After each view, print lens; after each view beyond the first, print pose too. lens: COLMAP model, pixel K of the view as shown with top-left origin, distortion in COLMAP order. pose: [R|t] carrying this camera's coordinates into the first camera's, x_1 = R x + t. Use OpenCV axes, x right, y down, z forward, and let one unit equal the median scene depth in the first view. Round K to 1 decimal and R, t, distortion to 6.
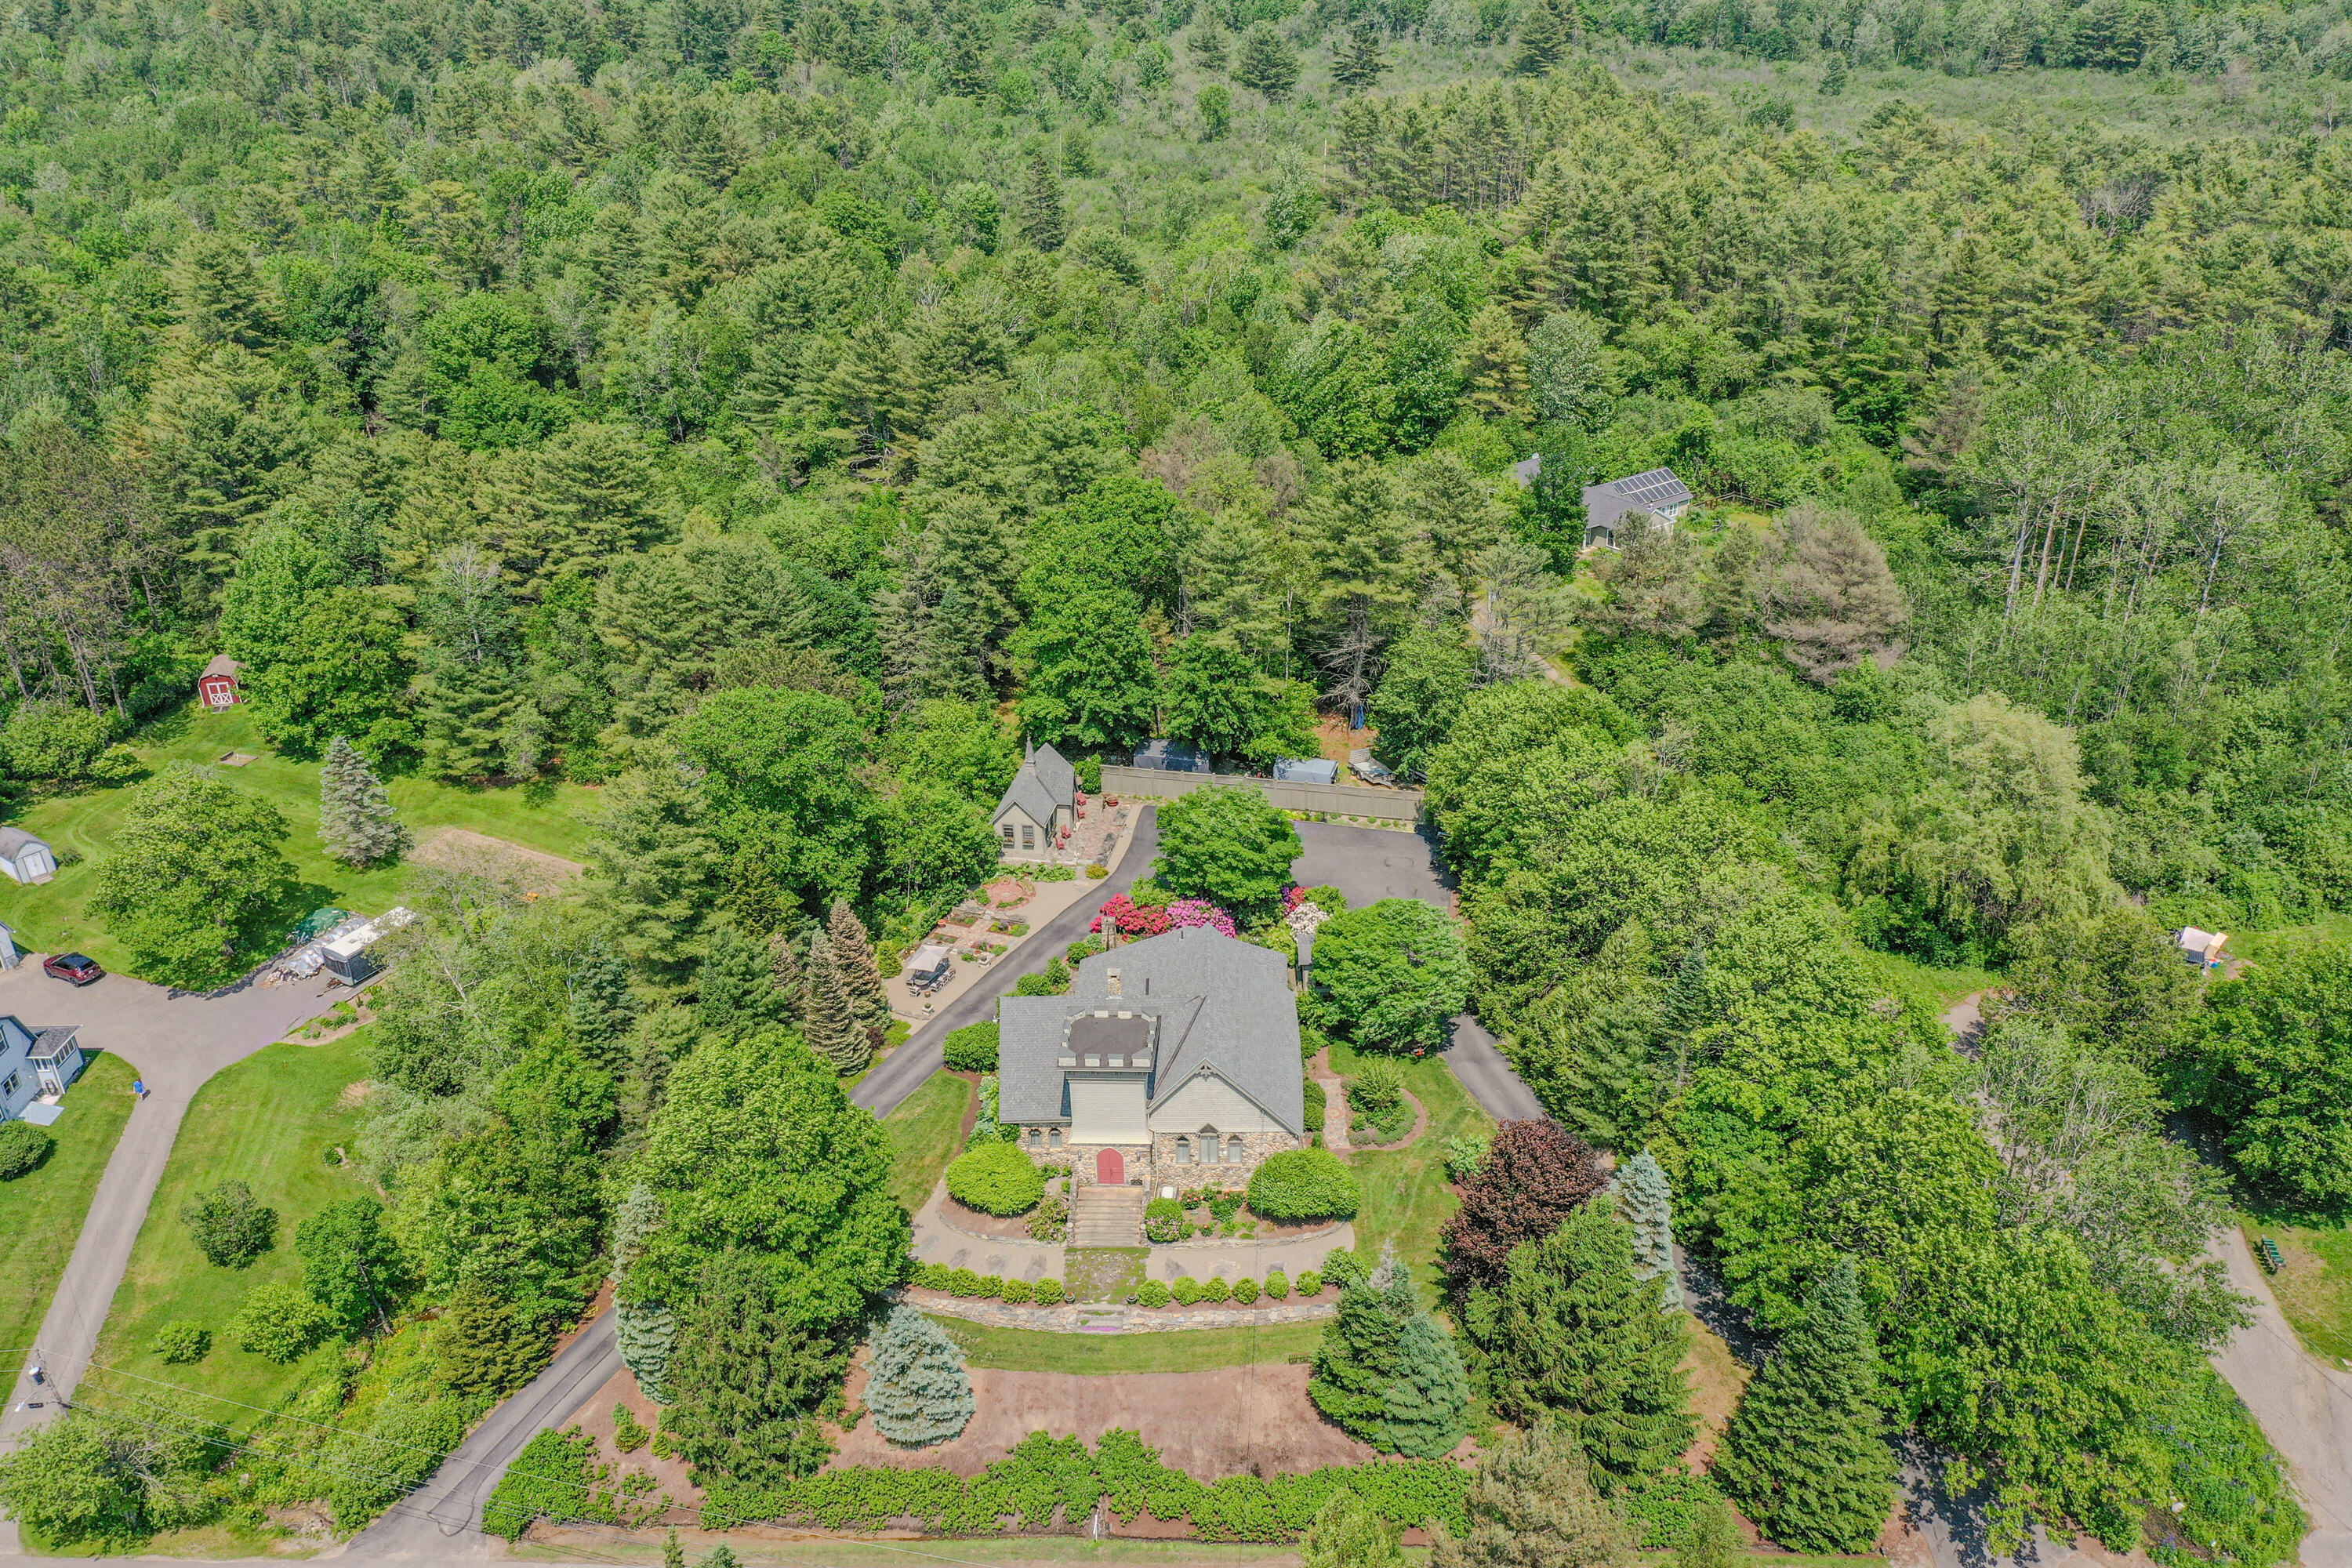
lens RADIAL K [[1849.7, 0, 1176.0], [0, 1849.7, 784.0], [0, 0, 1]] dist [0.000127, -0.001038]
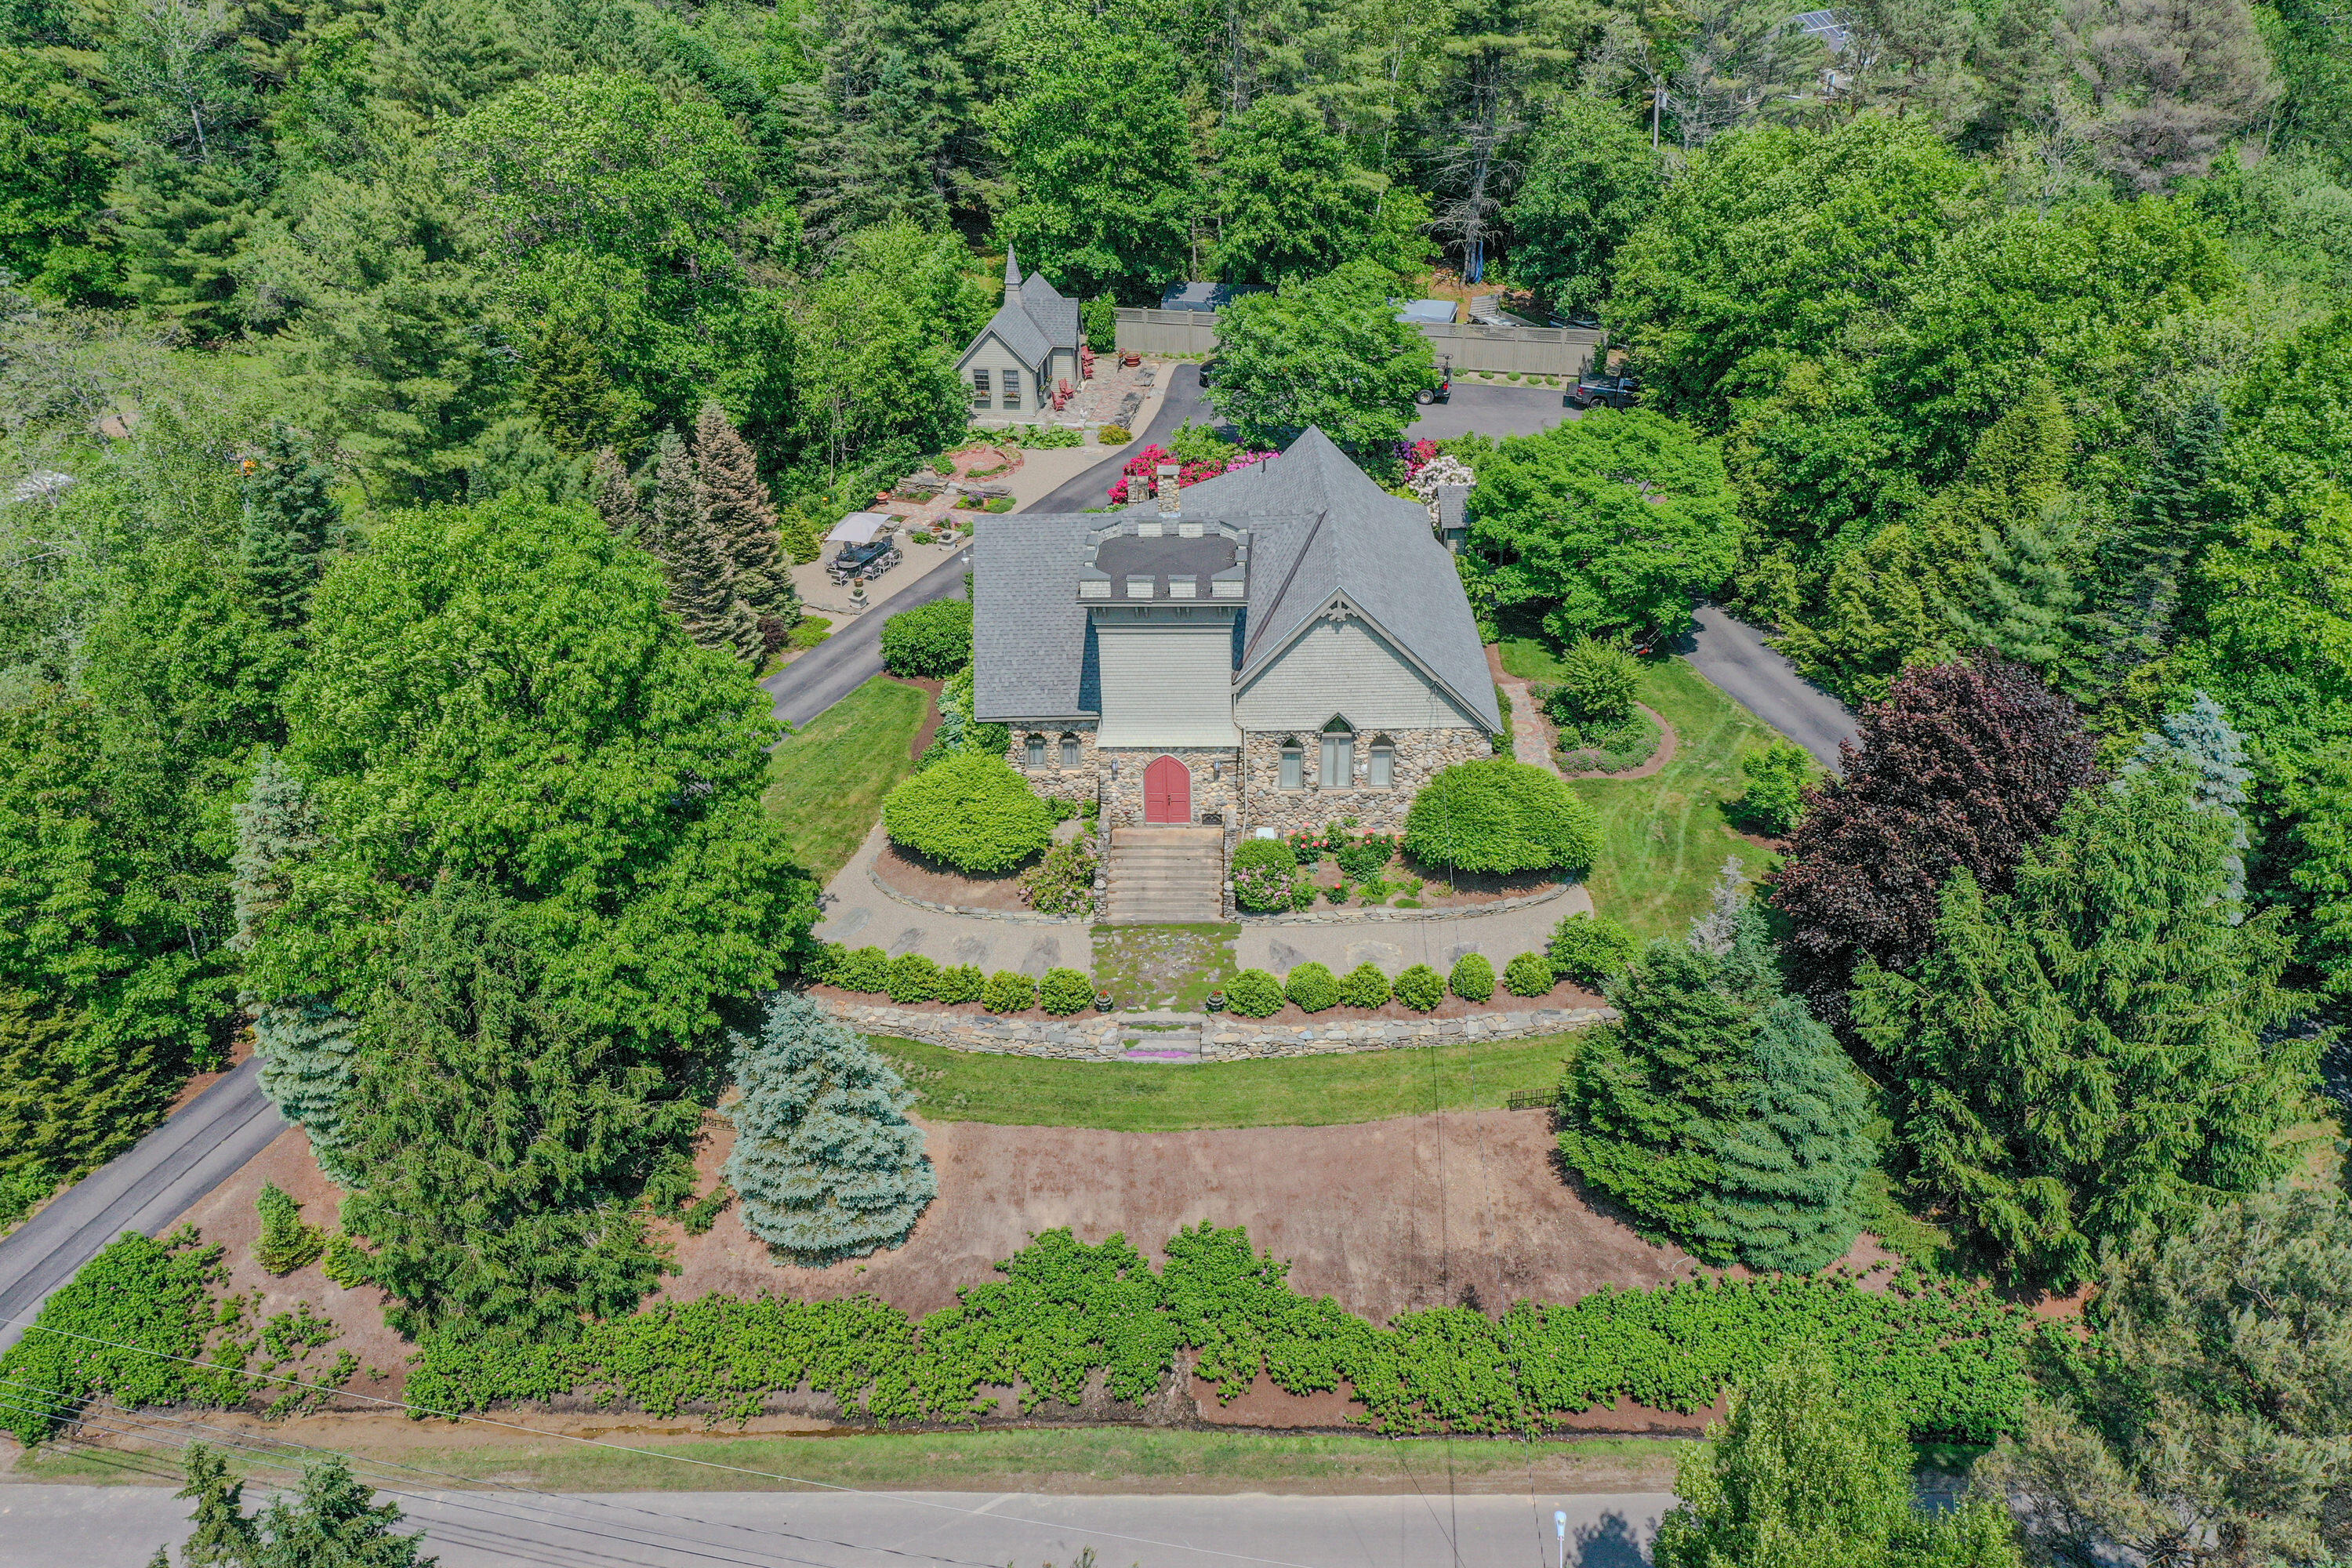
lens RADIAL K [[1849.7, 0, 1176.0], [0, 1849.7, 784.0], [0, 0, 1]] dist [0.000127, -0.001038]
pose [[0.999858, -0.002641, 0.016637, -0.043587], [0.001347, 0.997004, 0.077338, 0.164853], [-0.016791, -0.077304, 0.996866, 0.436446]]
